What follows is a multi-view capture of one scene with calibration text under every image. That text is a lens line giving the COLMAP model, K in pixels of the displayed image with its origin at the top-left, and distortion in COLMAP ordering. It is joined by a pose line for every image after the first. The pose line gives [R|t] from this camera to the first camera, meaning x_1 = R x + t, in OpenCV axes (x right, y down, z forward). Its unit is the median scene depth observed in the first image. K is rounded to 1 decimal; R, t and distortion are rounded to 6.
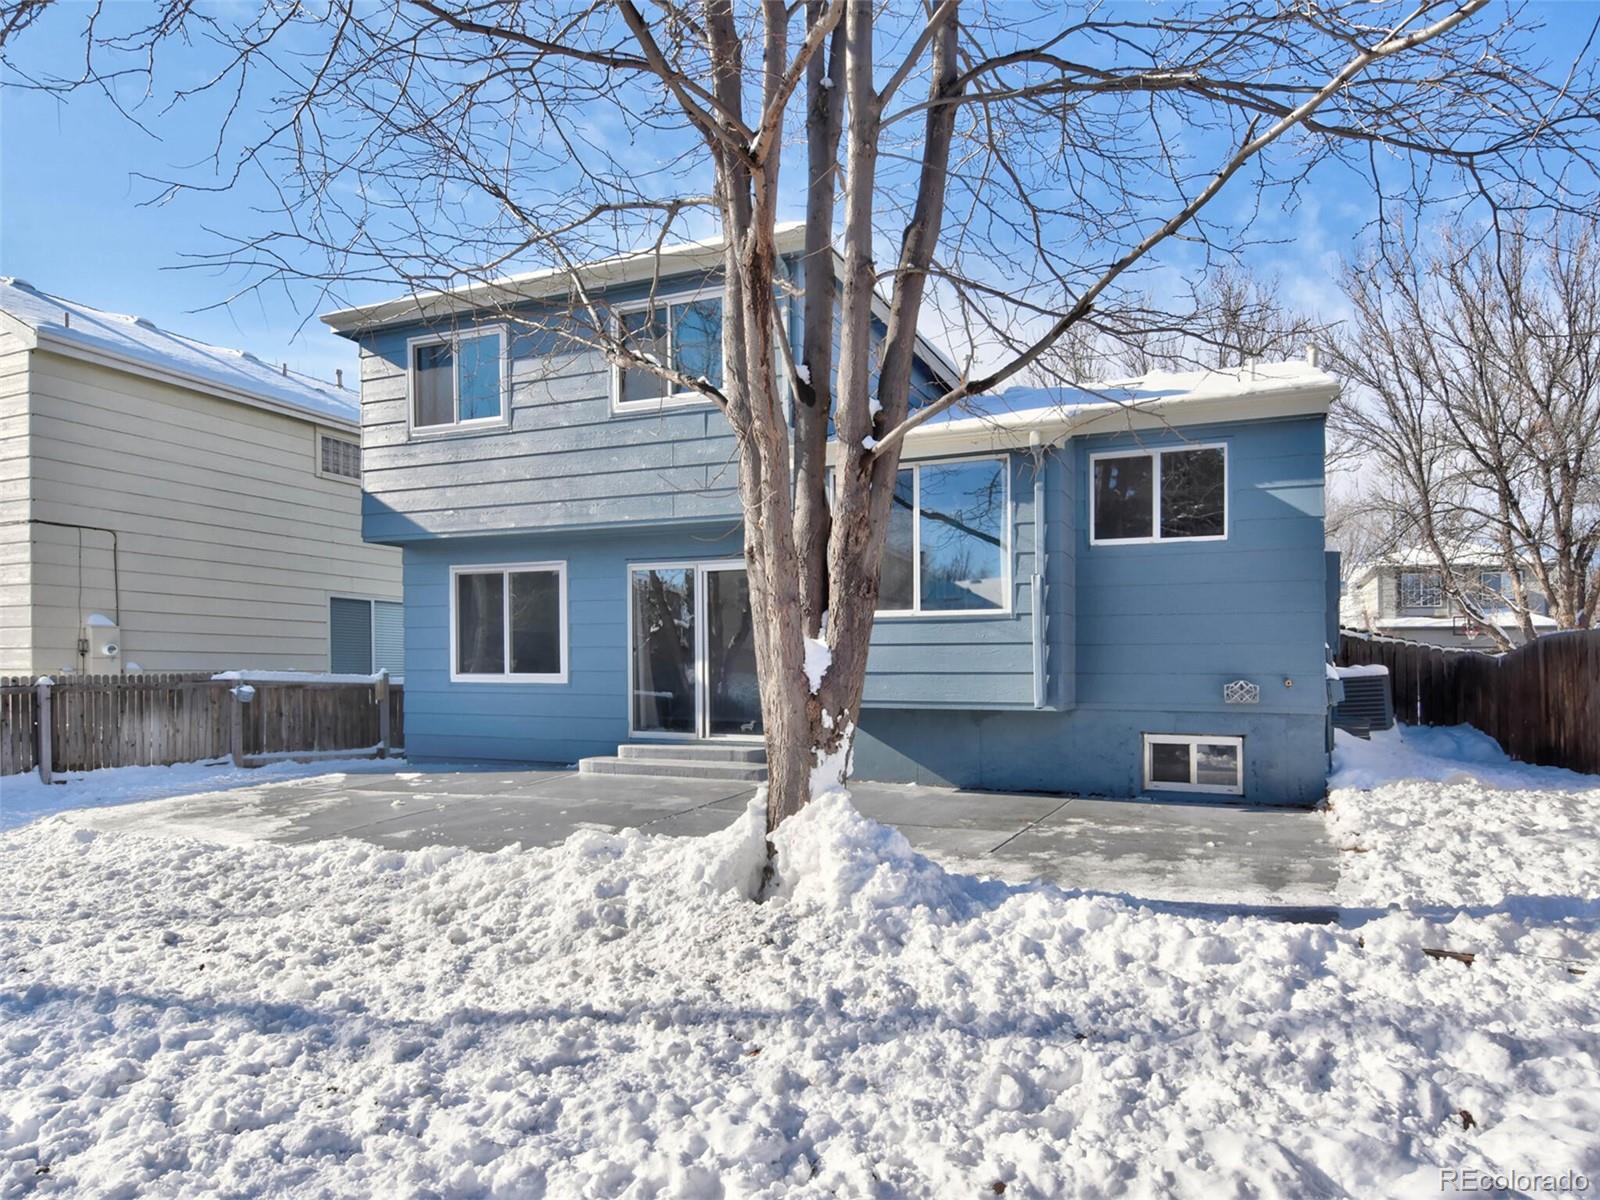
lens RADIAL K [[928.6, 0, 840.9], [0, 928.6, 675.7], [0, 0, 1]] dist [-0.000354, 0.000163]
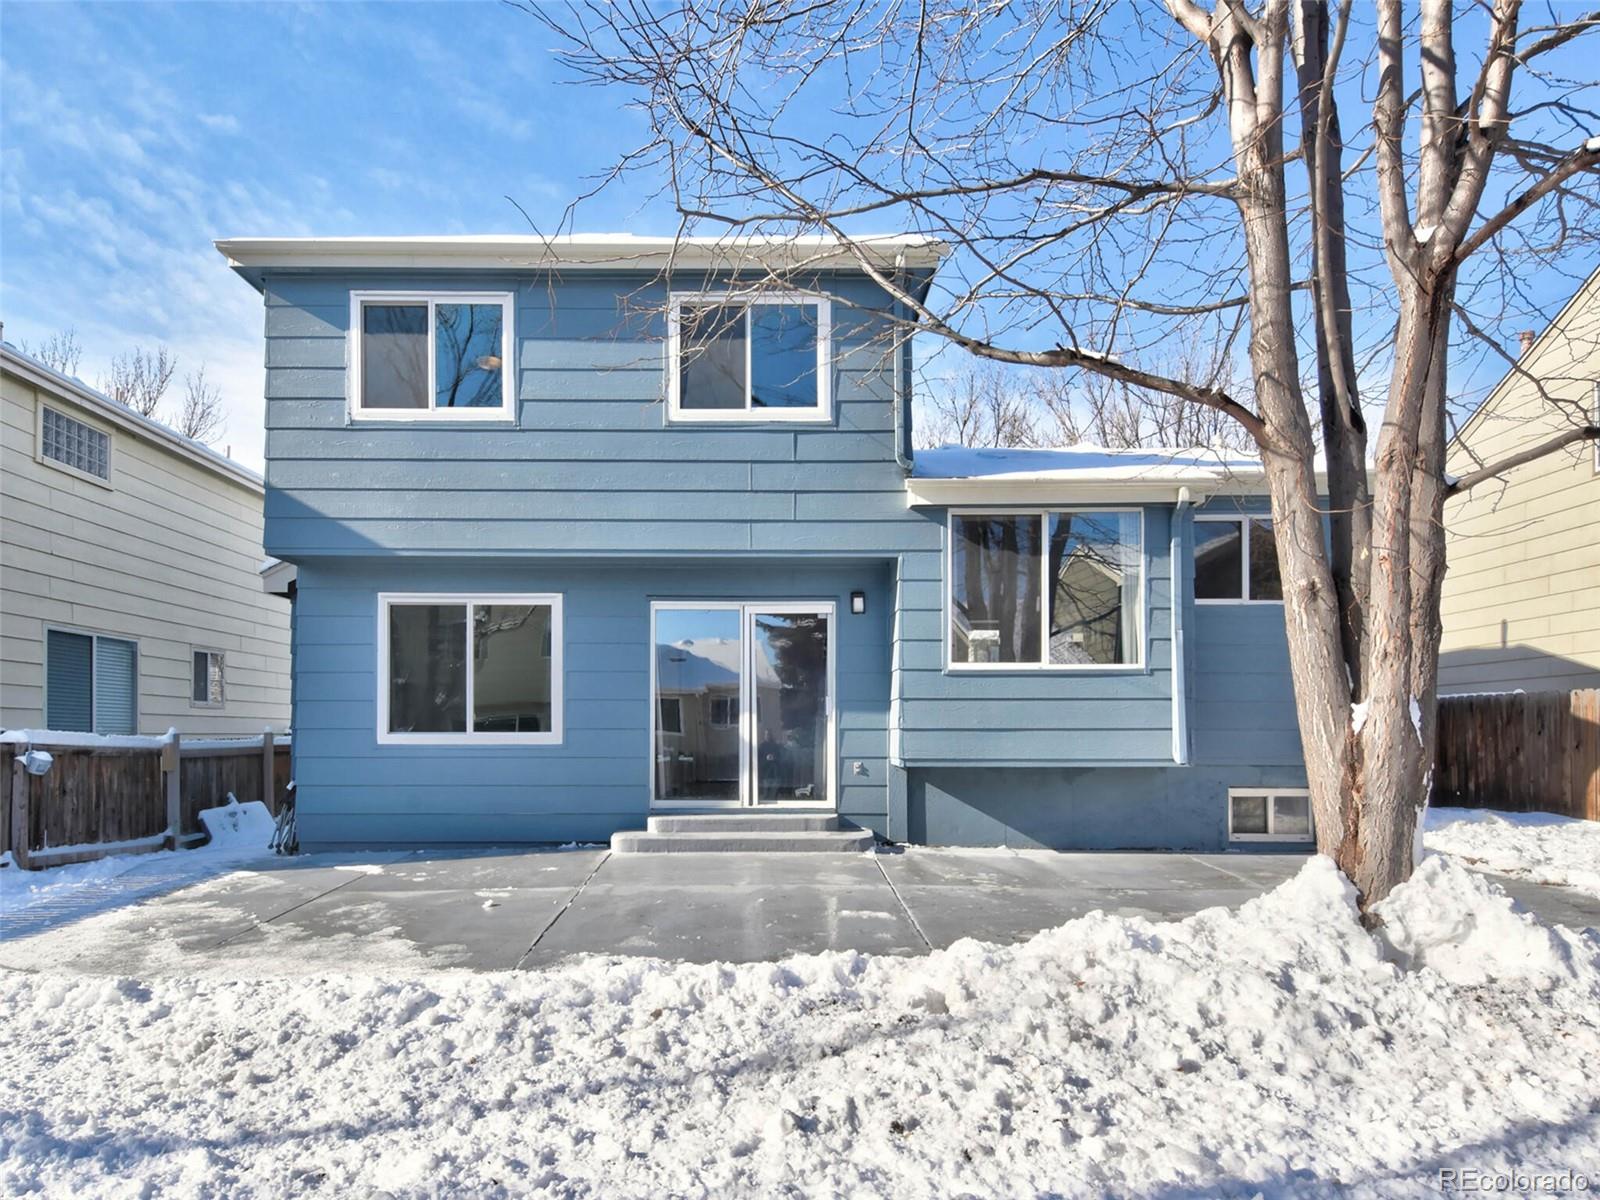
lens RADIAL K [[955.8, 0, 746.0], [0, 955.8, 714.7], [0, 0, 1]] dist [0.003187, -0.003543]
pose [[0.930093, 0.005551, 0.367282, -0.478182], [0.004746, 0.999621, -0.027127, 0.006321], [-0.367294, 0.026973, 0.929714, 0.171812]]
